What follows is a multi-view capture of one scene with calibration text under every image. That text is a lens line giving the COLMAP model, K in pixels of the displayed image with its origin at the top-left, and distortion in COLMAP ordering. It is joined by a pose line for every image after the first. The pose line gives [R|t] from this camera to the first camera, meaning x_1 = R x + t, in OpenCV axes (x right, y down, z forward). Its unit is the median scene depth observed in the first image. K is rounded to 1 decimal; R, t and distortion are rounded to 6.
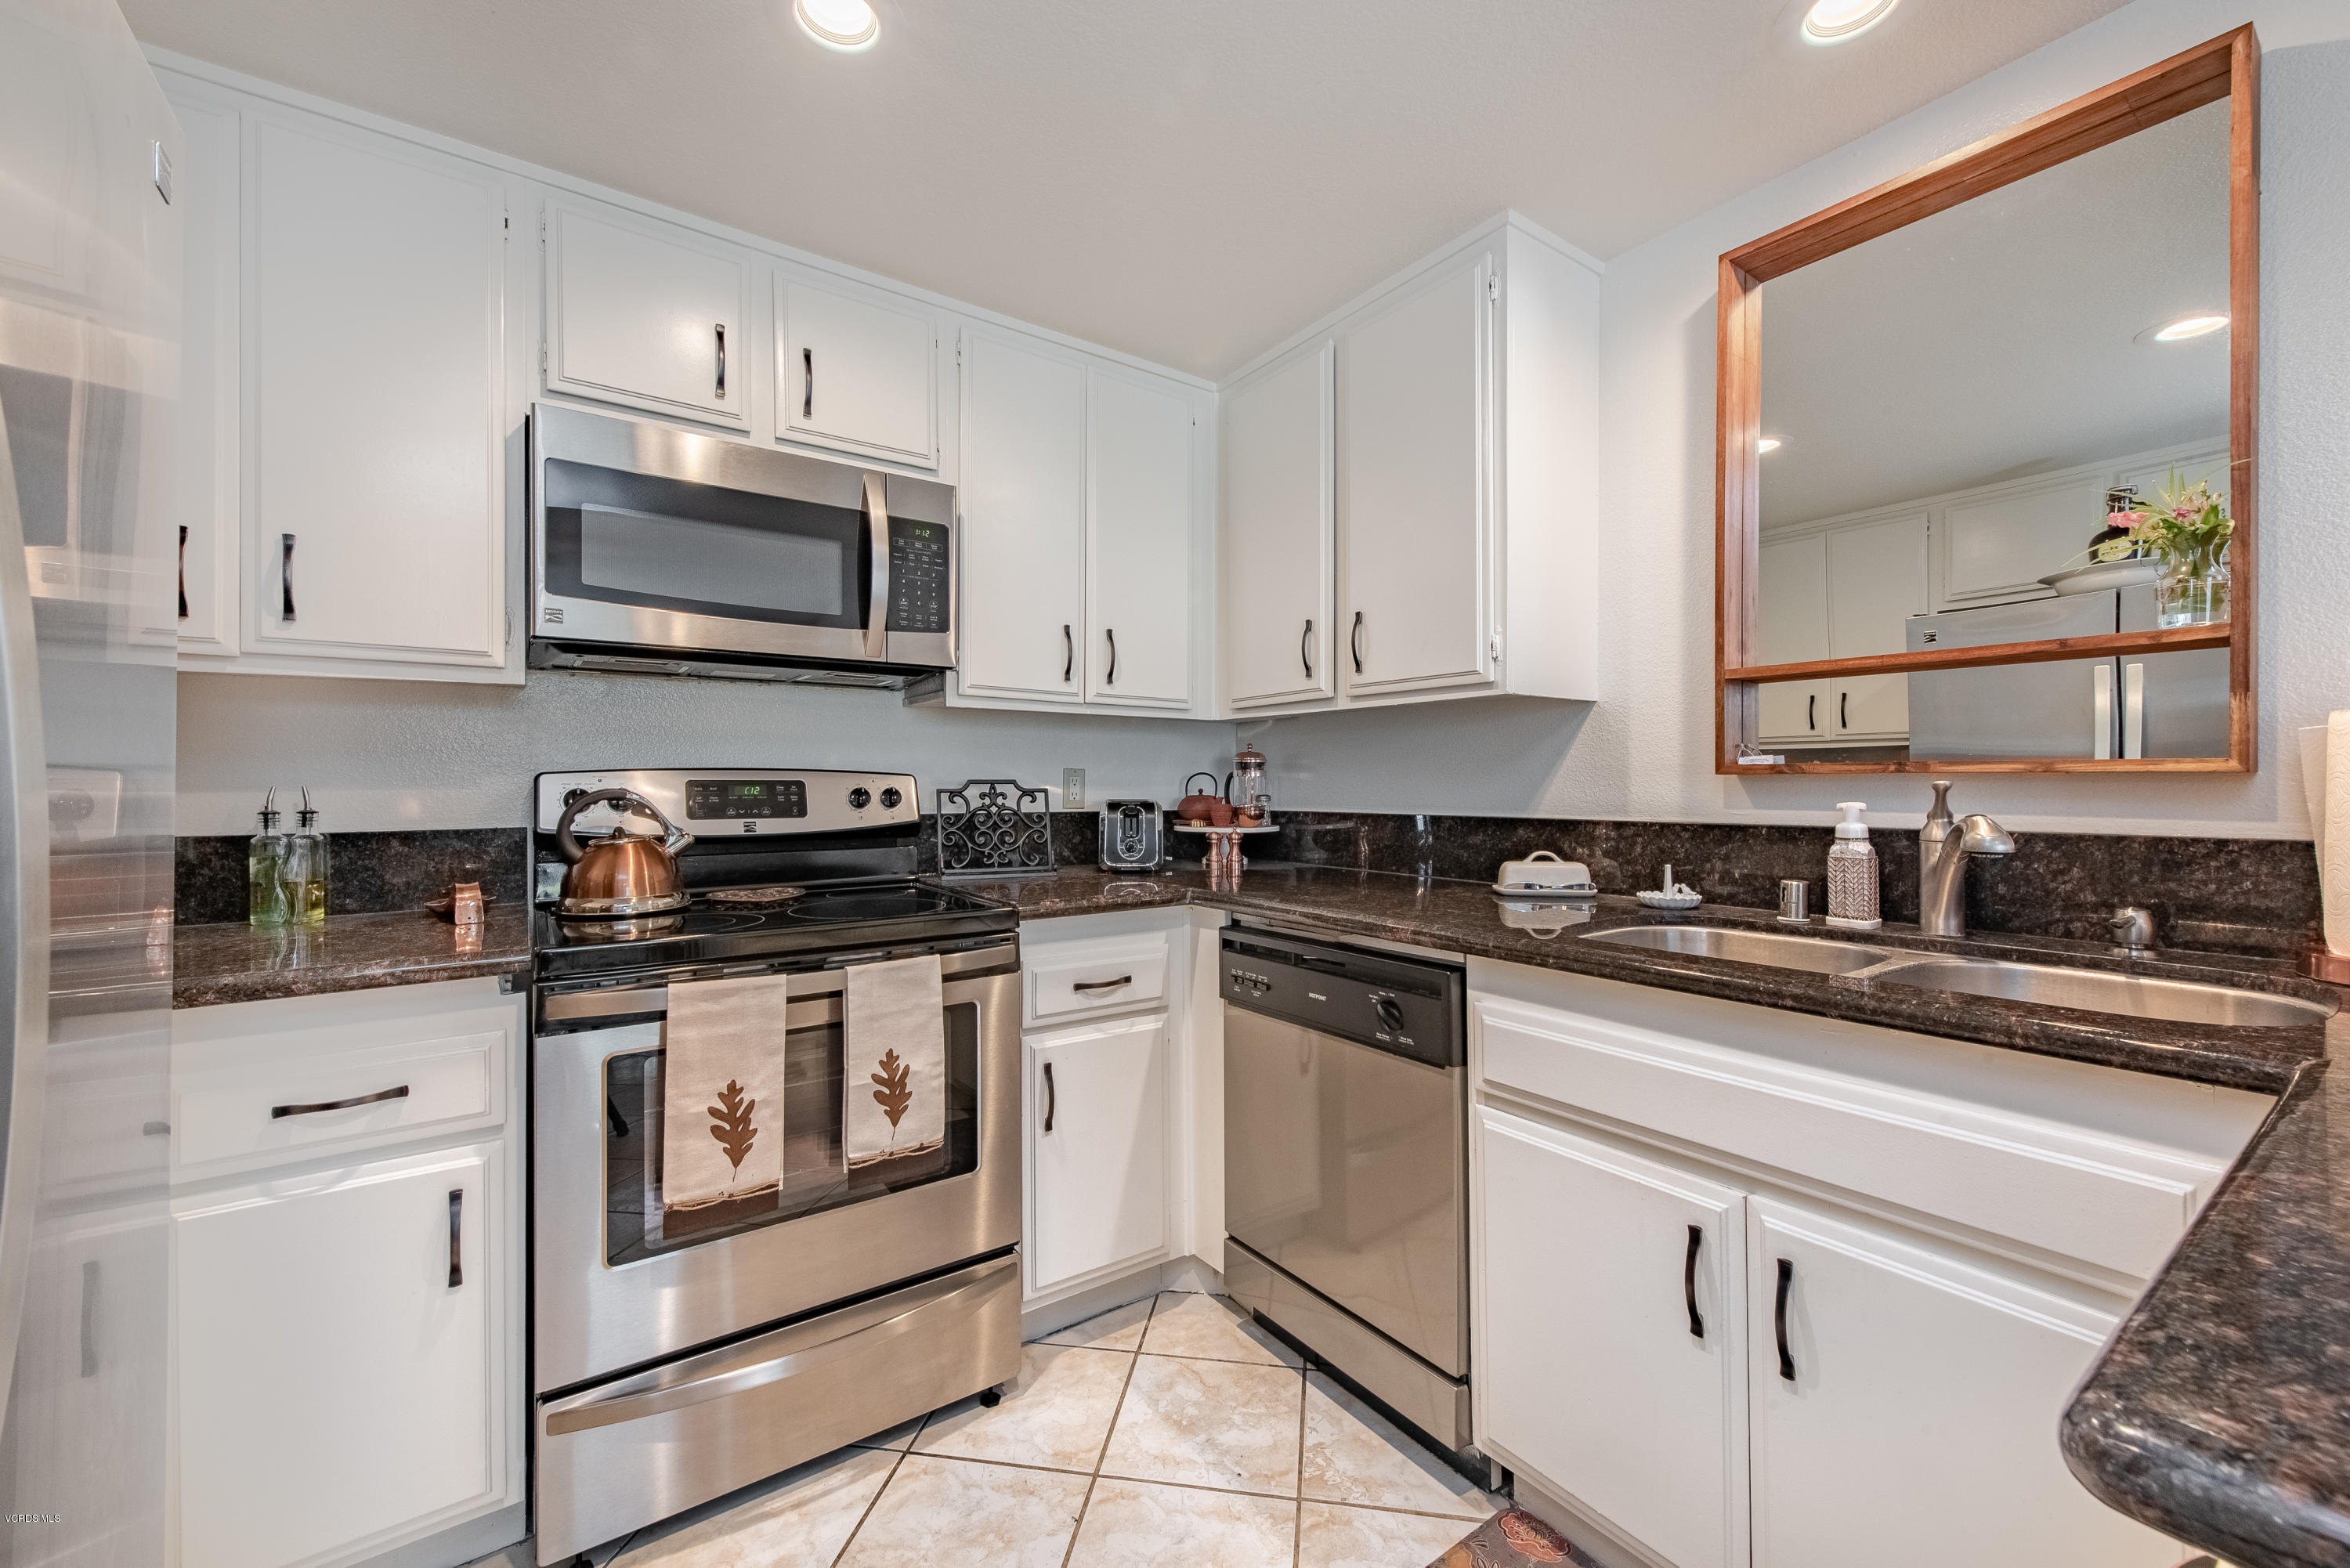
lens RADIAL K [[924.7, 0, 1184.2], [0, 924.7, 775.7], [0, 0, 1]] dist [0.005087, -0.002318]
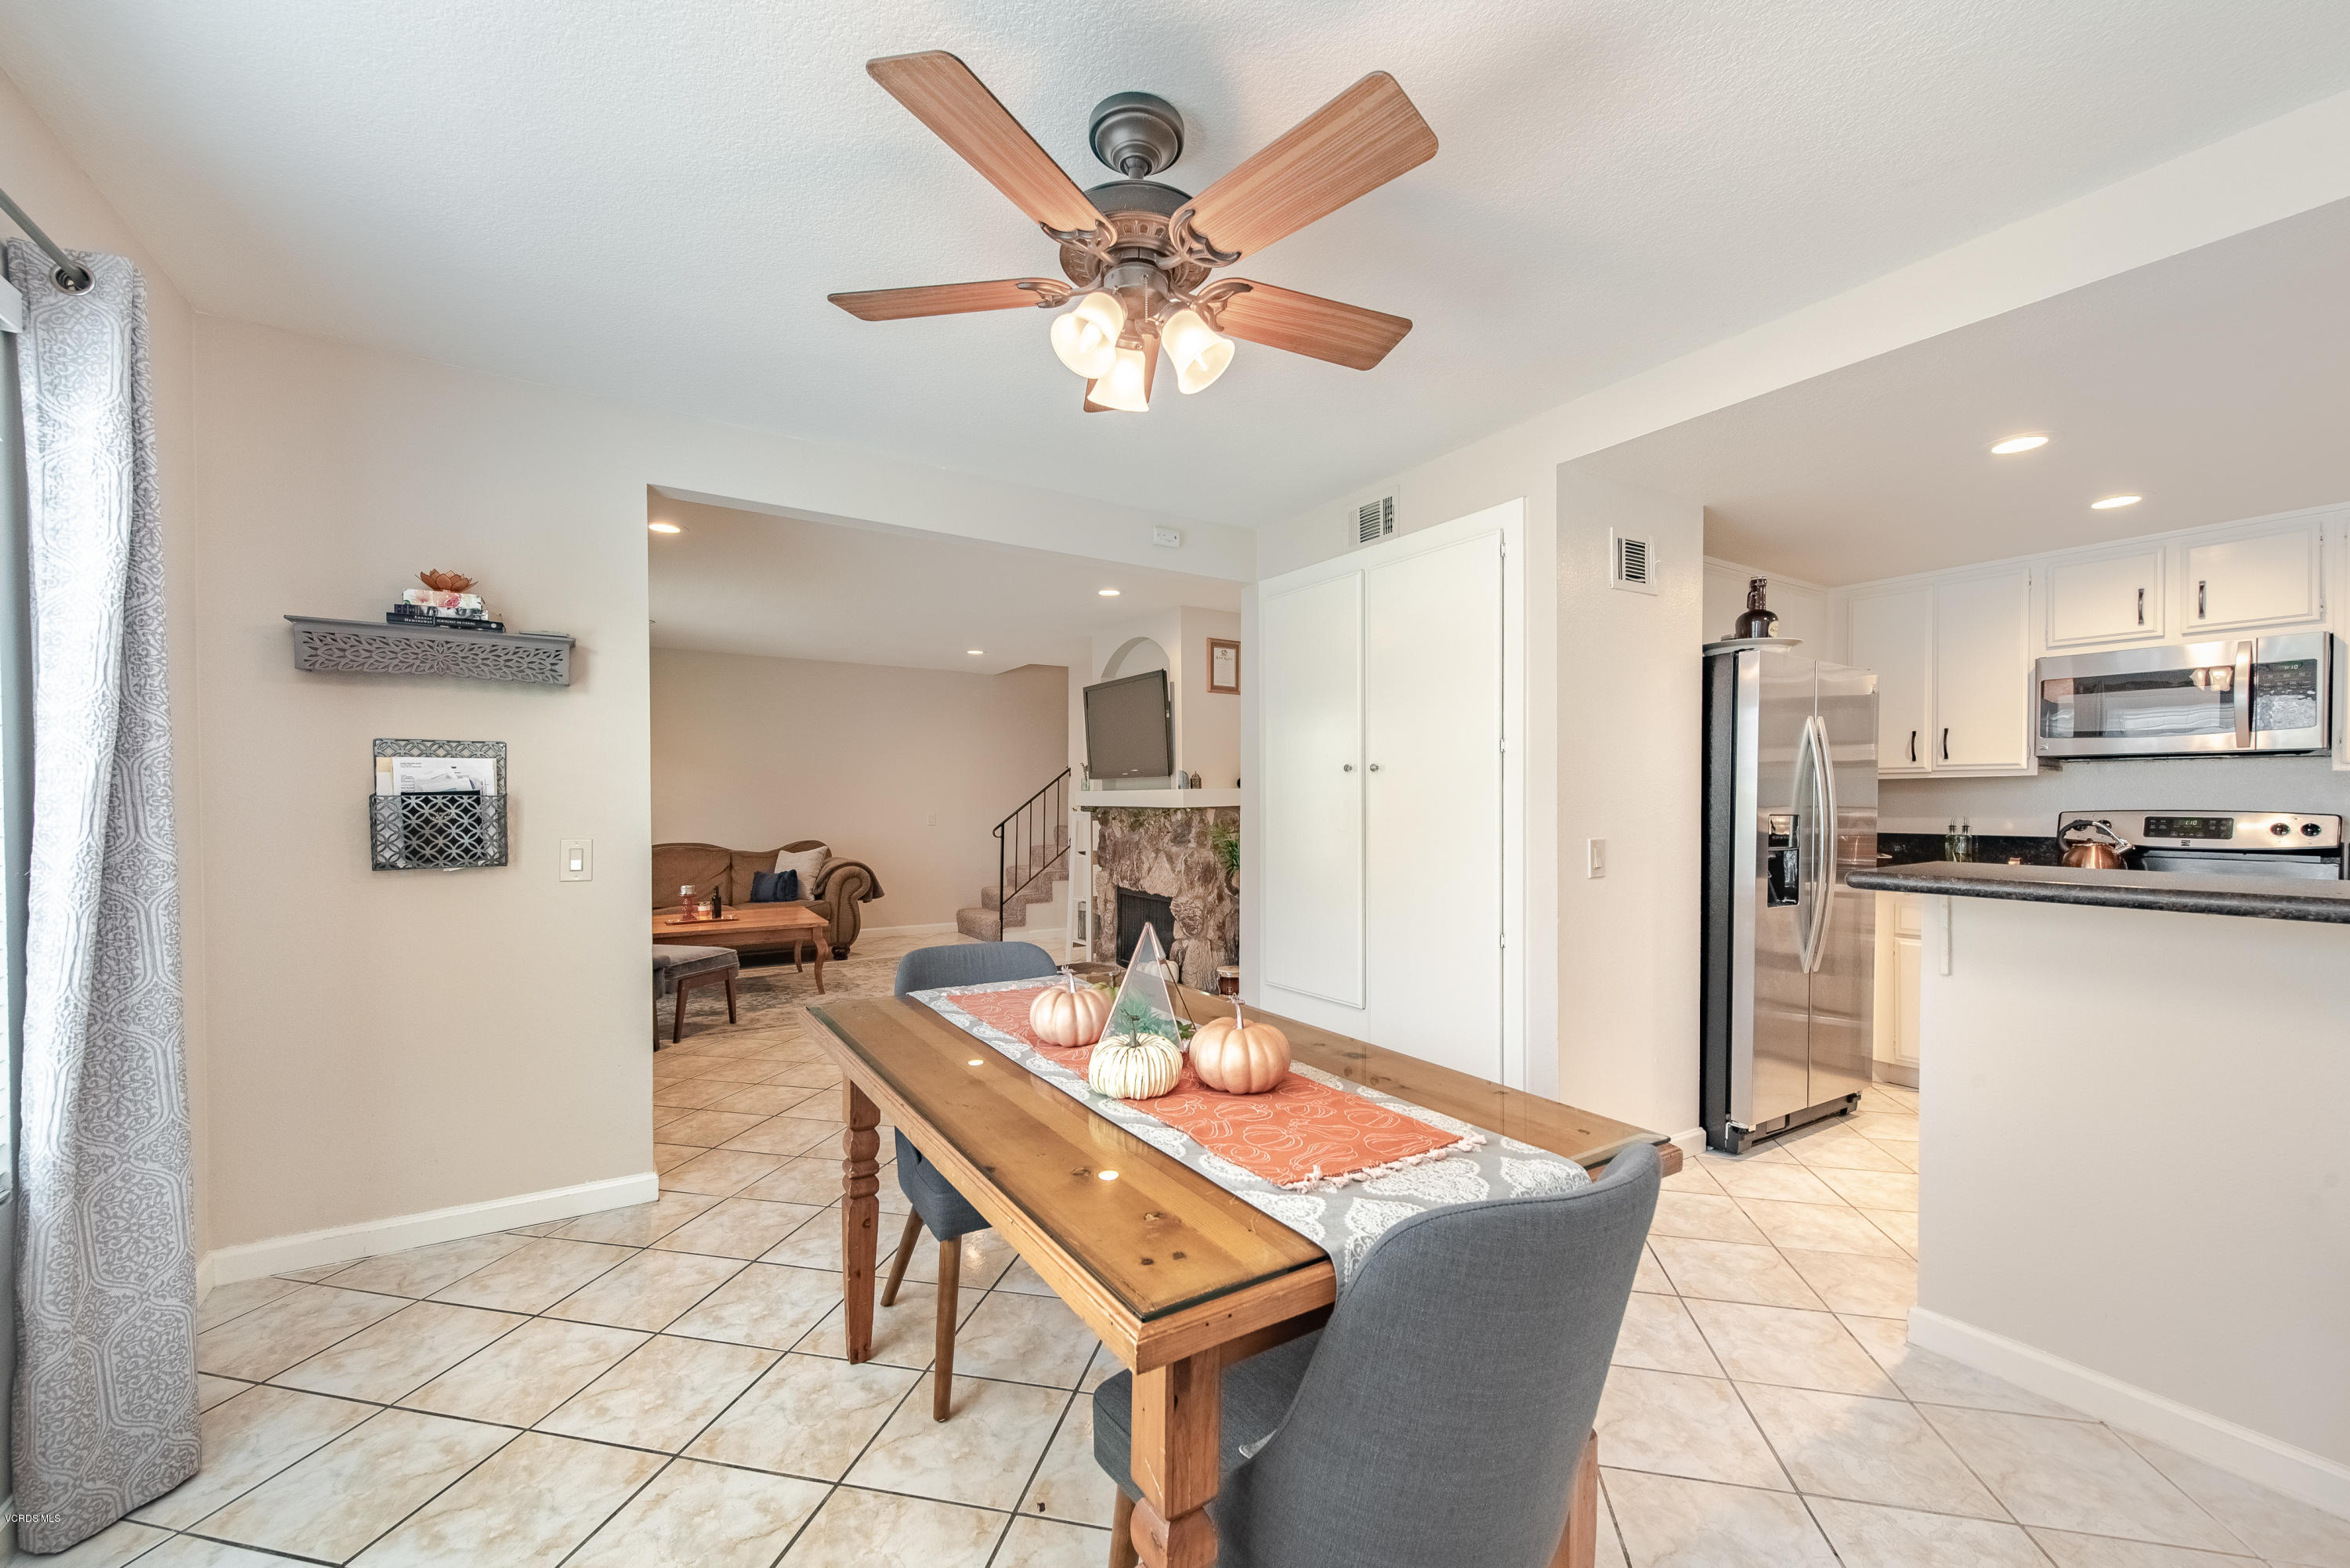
lens RADIAL K [[924.7, 0, 1189.6], [0, 924.7, 796.7], [0, 0, 1]] dist [0.005087, -0.002318]
pose [[-0.041054, 0.004157, -0.999148, 1.625146], [0.008559, 0.999956, 0.003809, -0.067346], [0.999120, -0.008395, -0.041087, -0.992897]]
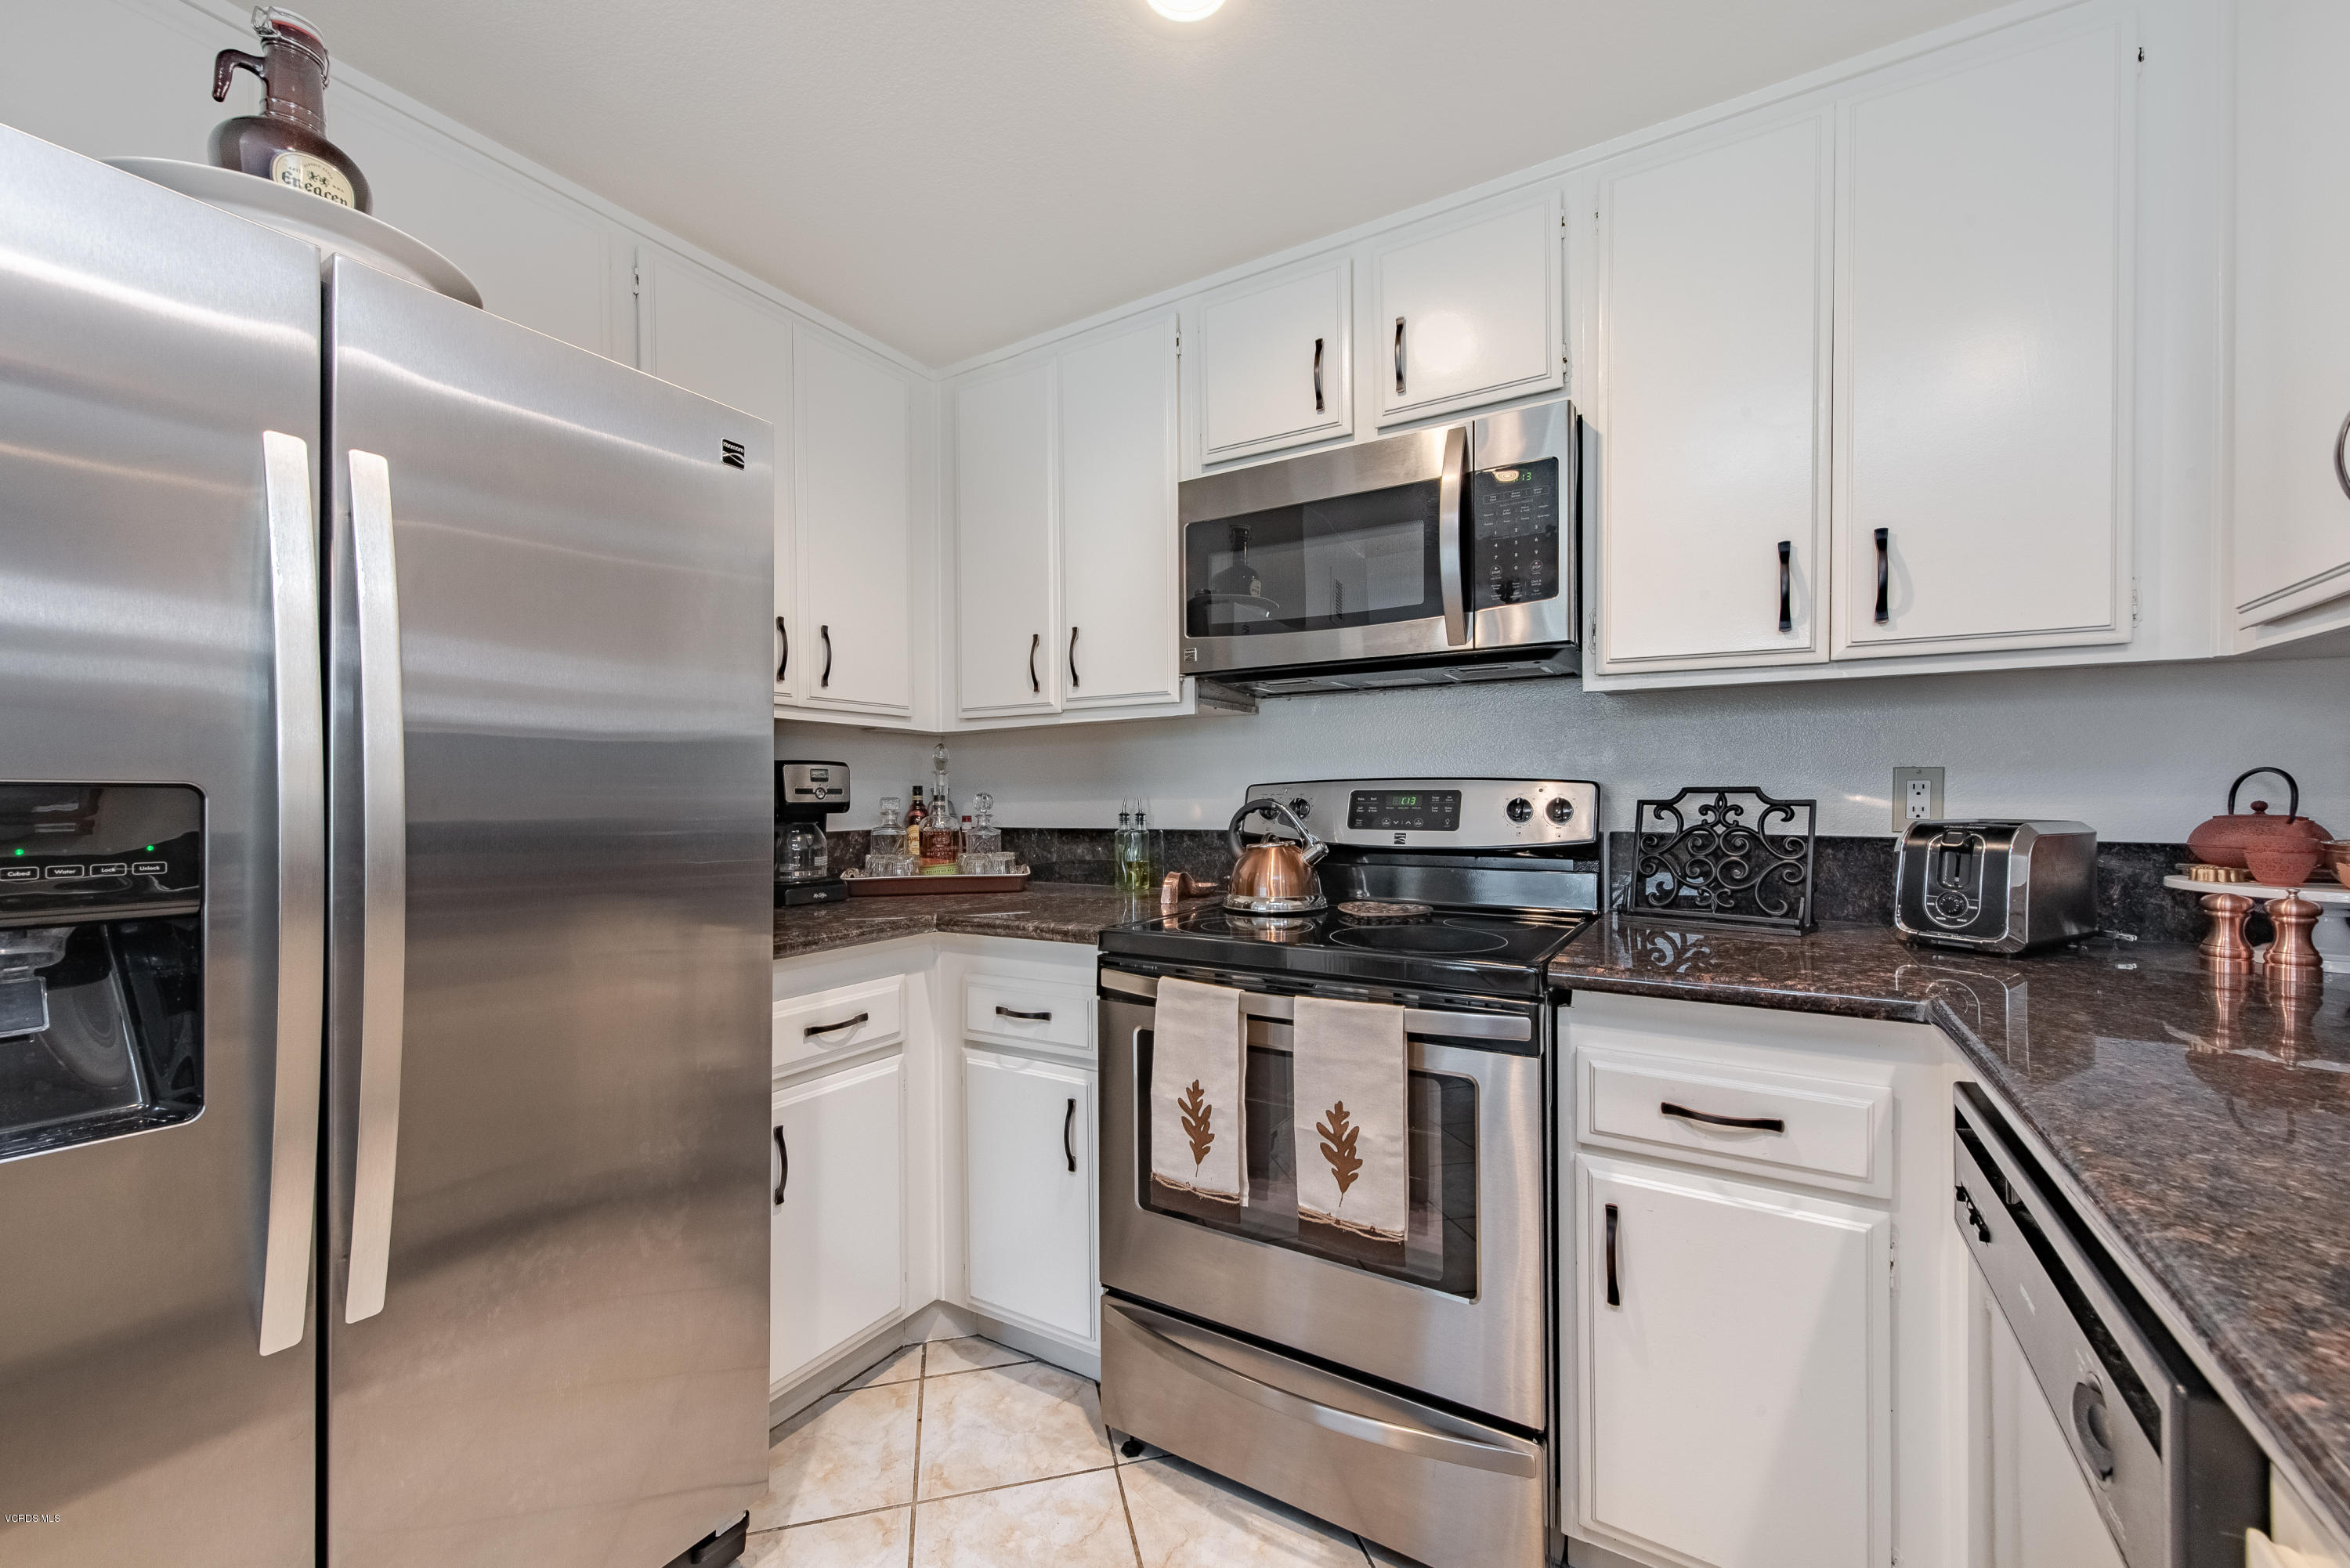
lens RADIAL K [[924.7, 0, 1182.8], [0, 924.7, 789.8], [0, 0, 1]] dist [0.005087, -0.002318]
pose [[0.382950, -0.002348, -0.923766, 0.387756], [0.016374, 0.999857, 0.004246, -0.003981], [0.923624, -0.016752, 0.382934, 0.481656]]
